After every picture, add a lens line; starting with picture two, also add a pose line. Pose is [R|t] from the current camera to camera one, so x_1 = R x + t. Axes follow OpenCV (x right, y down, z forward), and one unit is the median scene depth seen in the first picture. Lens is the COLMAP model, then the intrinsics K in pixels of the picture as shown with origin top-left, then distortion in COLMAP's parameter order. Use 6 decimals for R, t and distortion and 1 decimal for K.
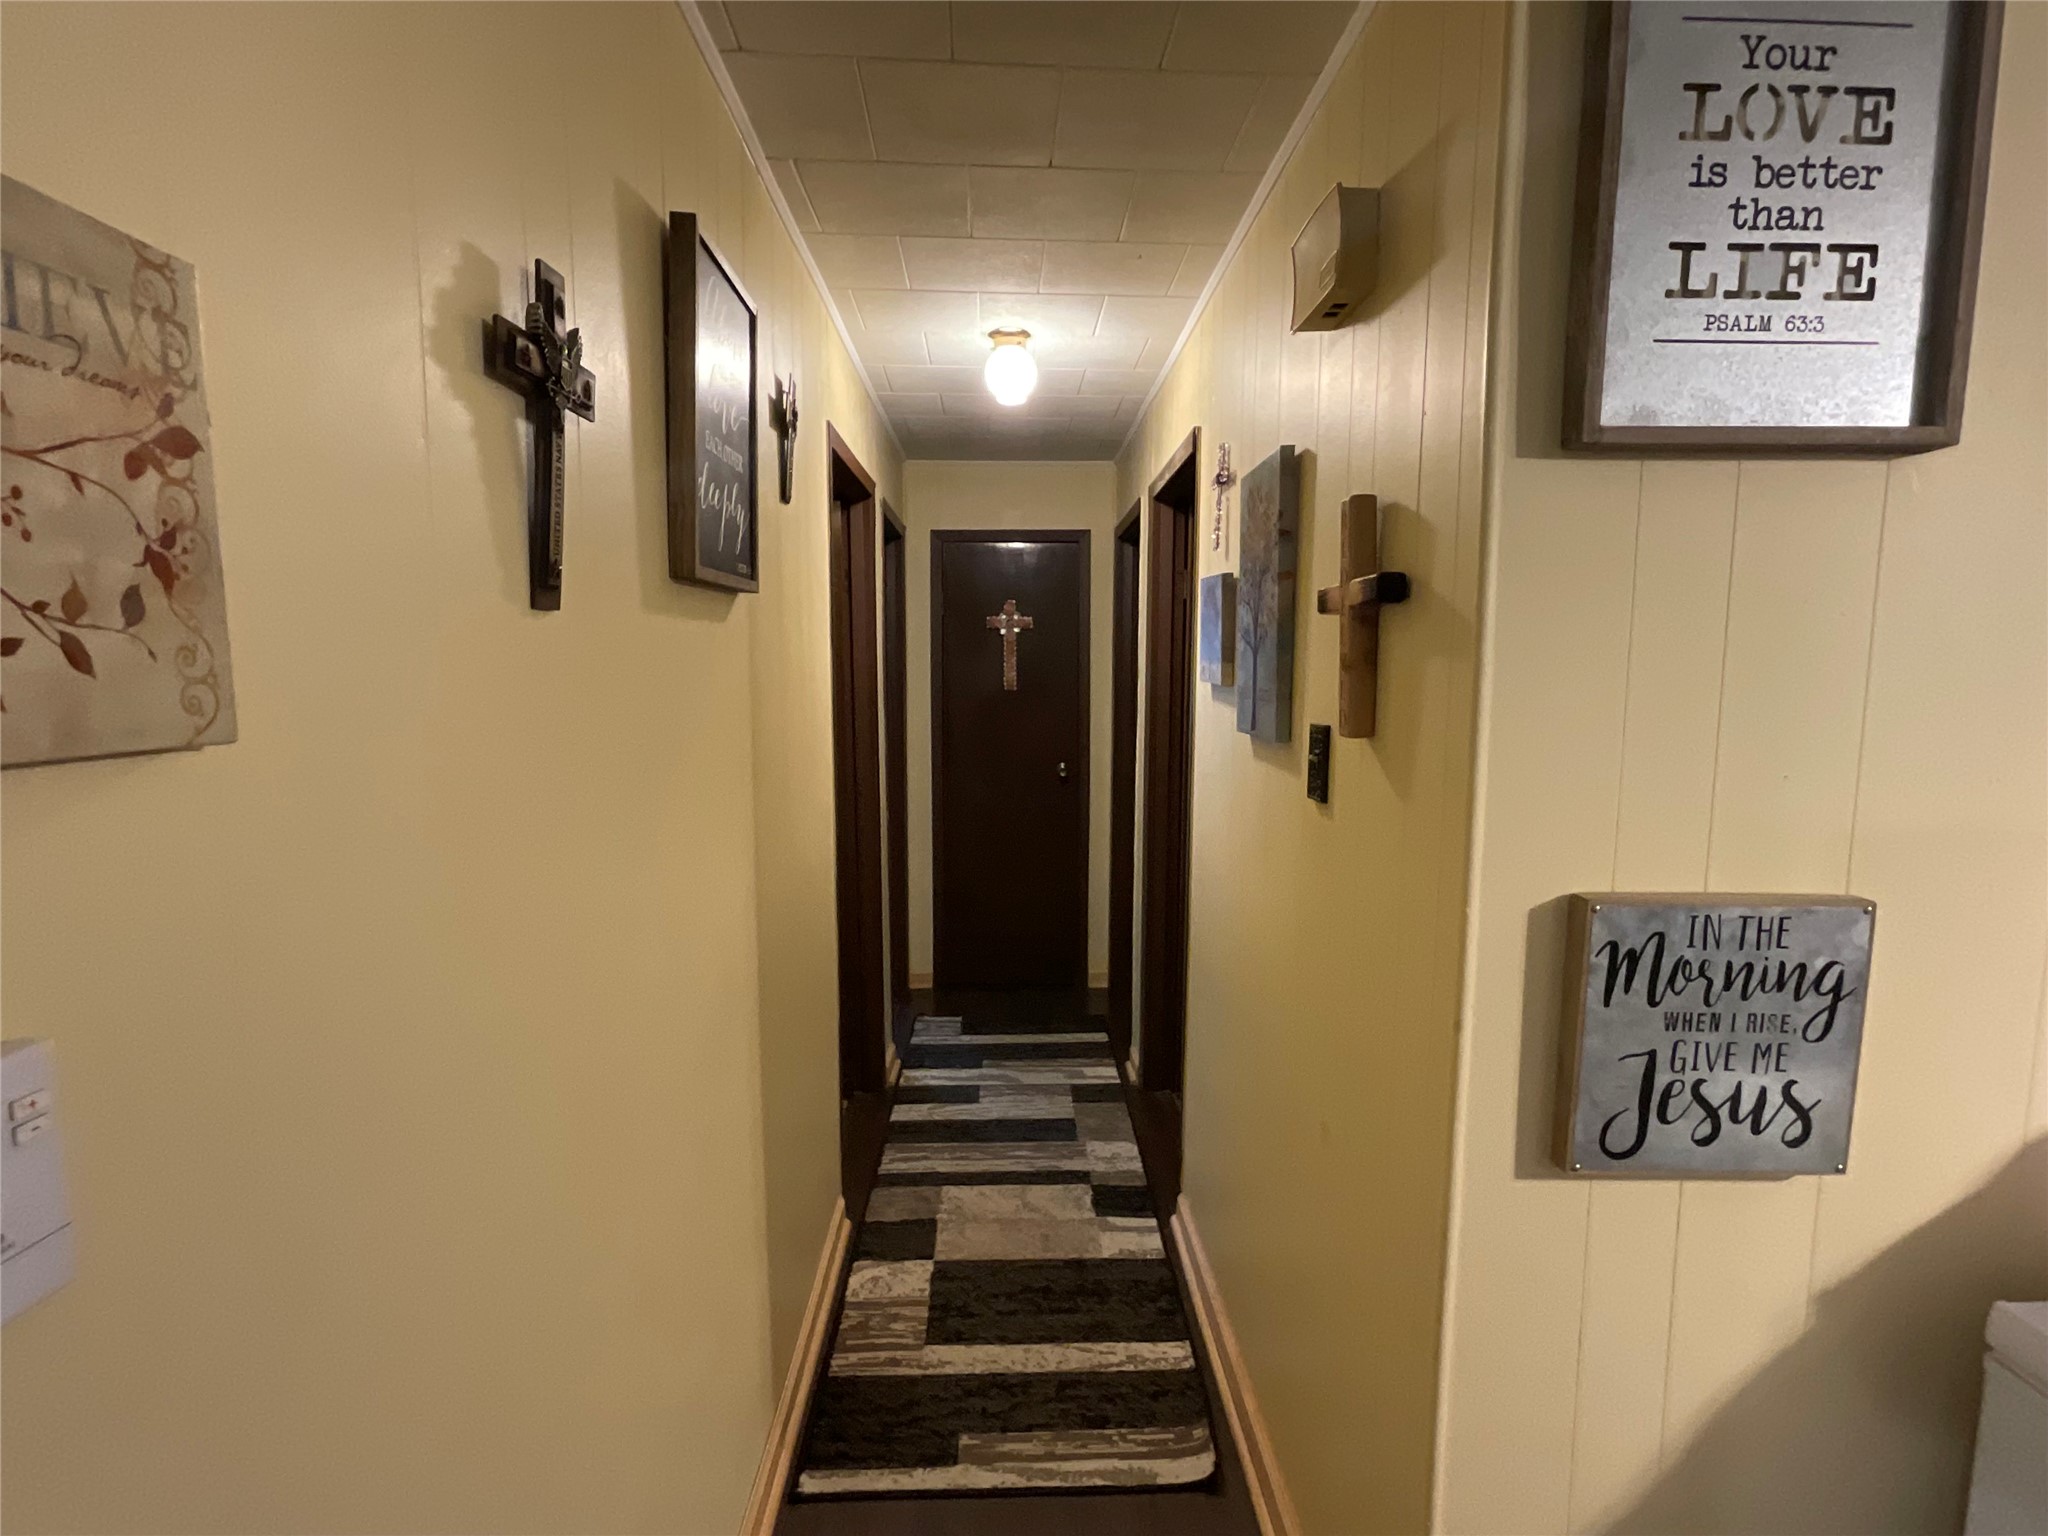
lens RADIAL K [[990.2, 0, 1036.0], [0, 990.2, 772.0], [0, 0, 1]] dist [-0.007087, 0.004028]
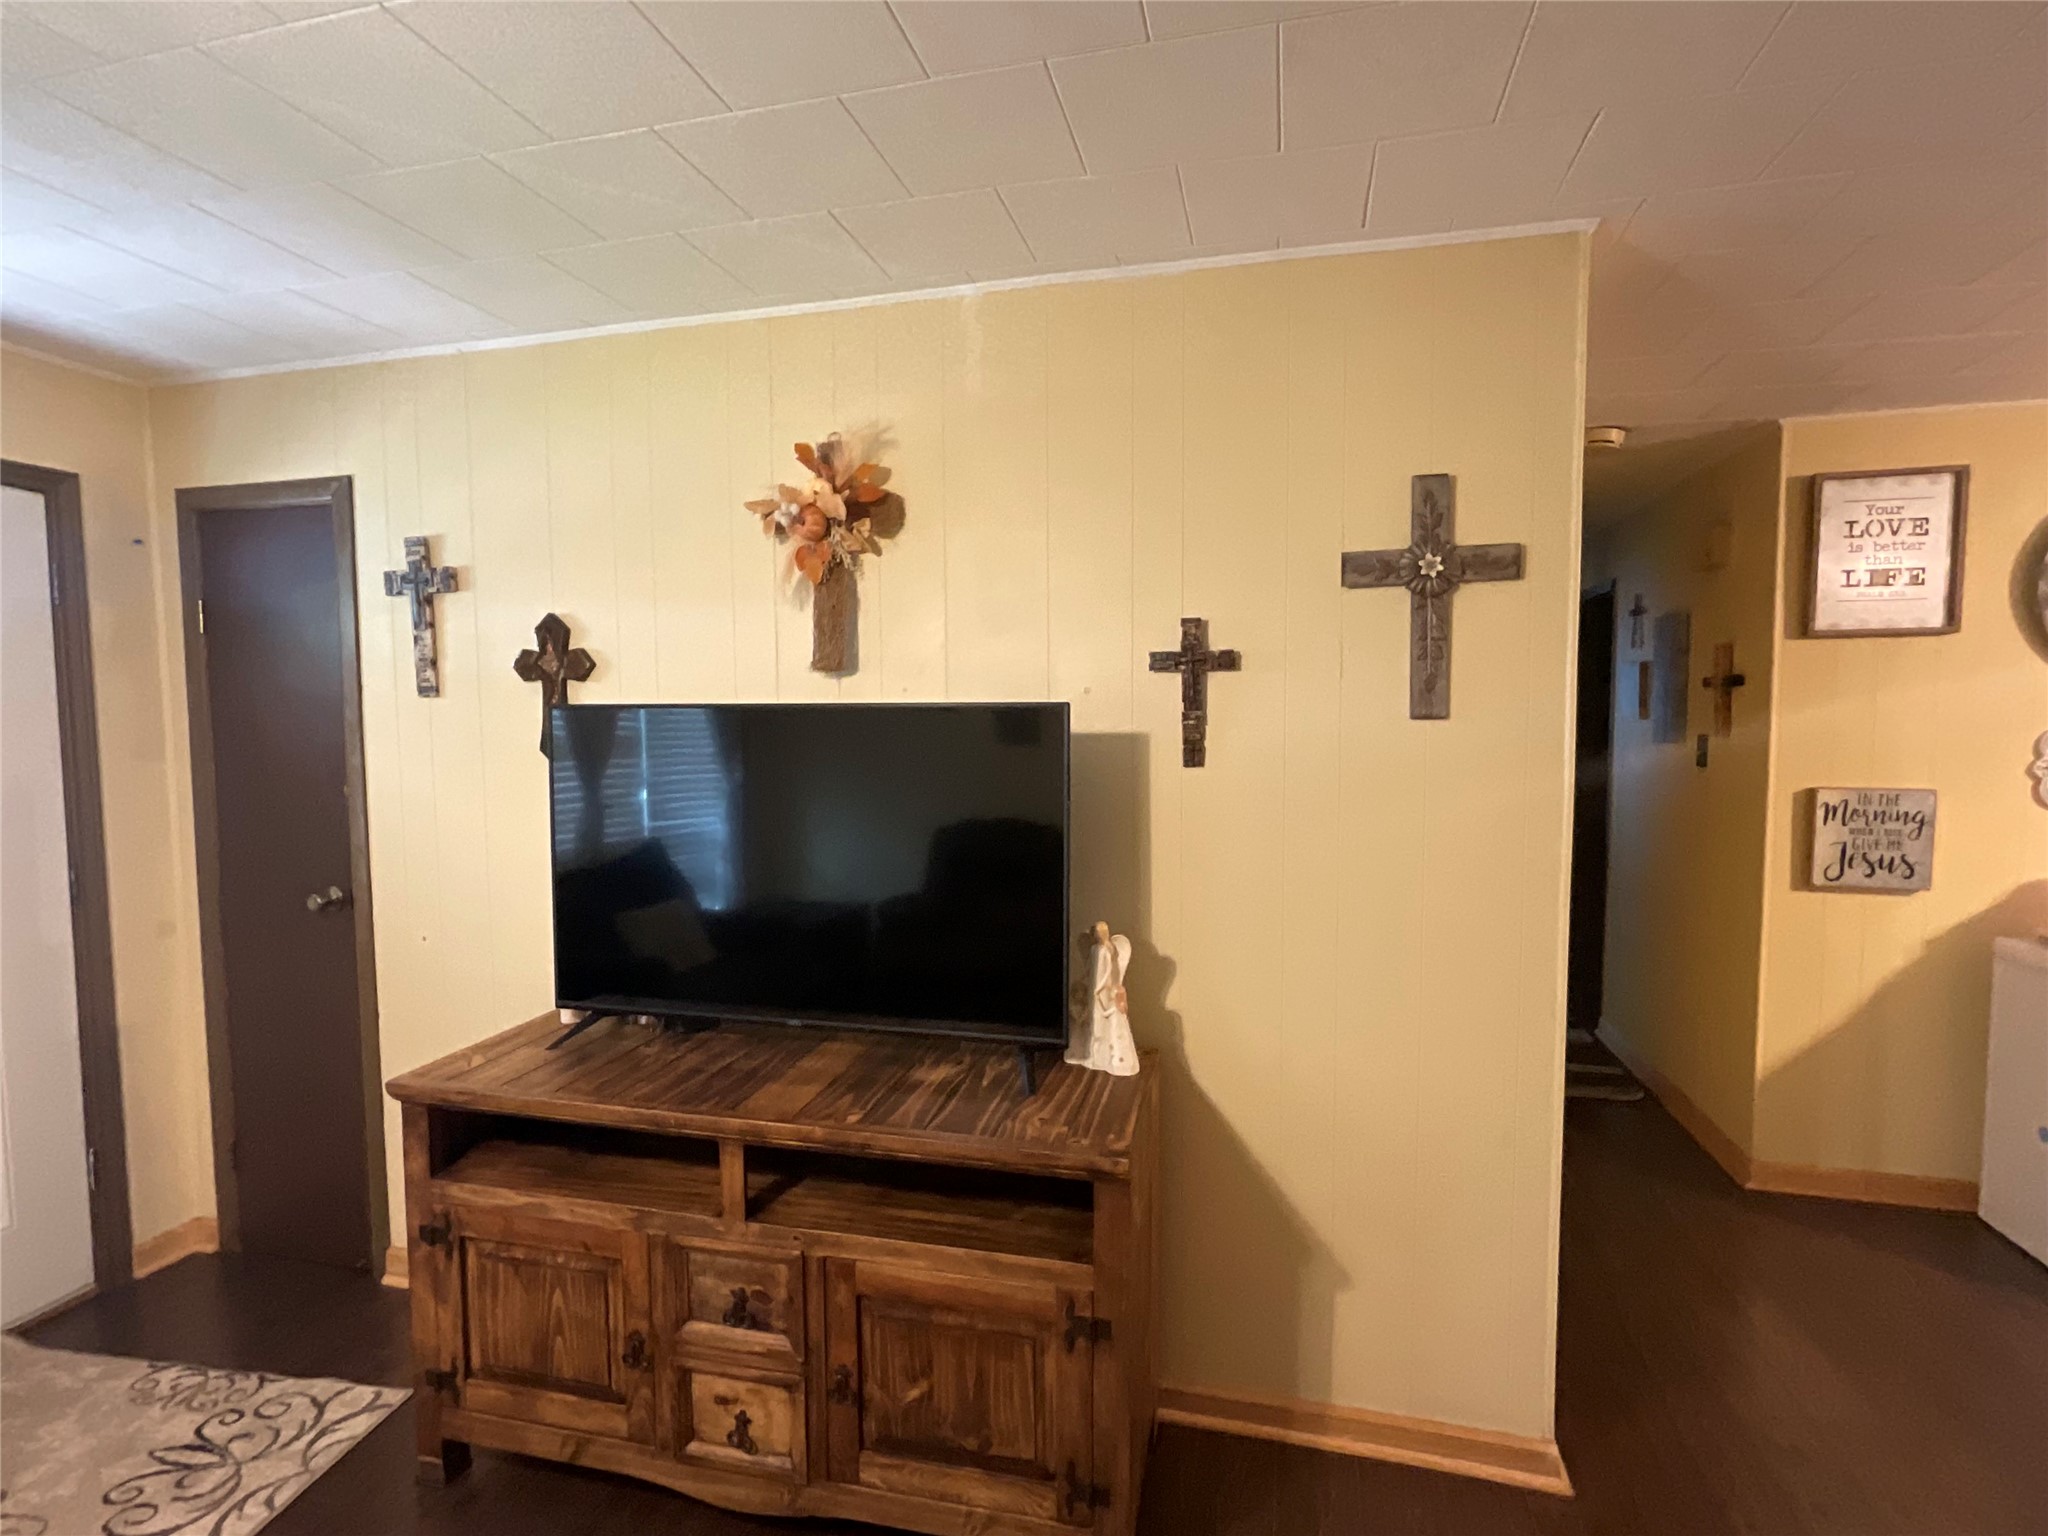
lens RADIAL K [[990.2, 0, 1010.5], [0, 990.2, 770.6], [0, 0, 1]] dist [-0.007087, 0.004028]
pose [[0.955688, 0.005571, -0.294328, -0.856693], [-0.018255, 0.999018, -0.040366, 0.237683], [0.293814, 0.043950, 0.954852, -2.482127]]
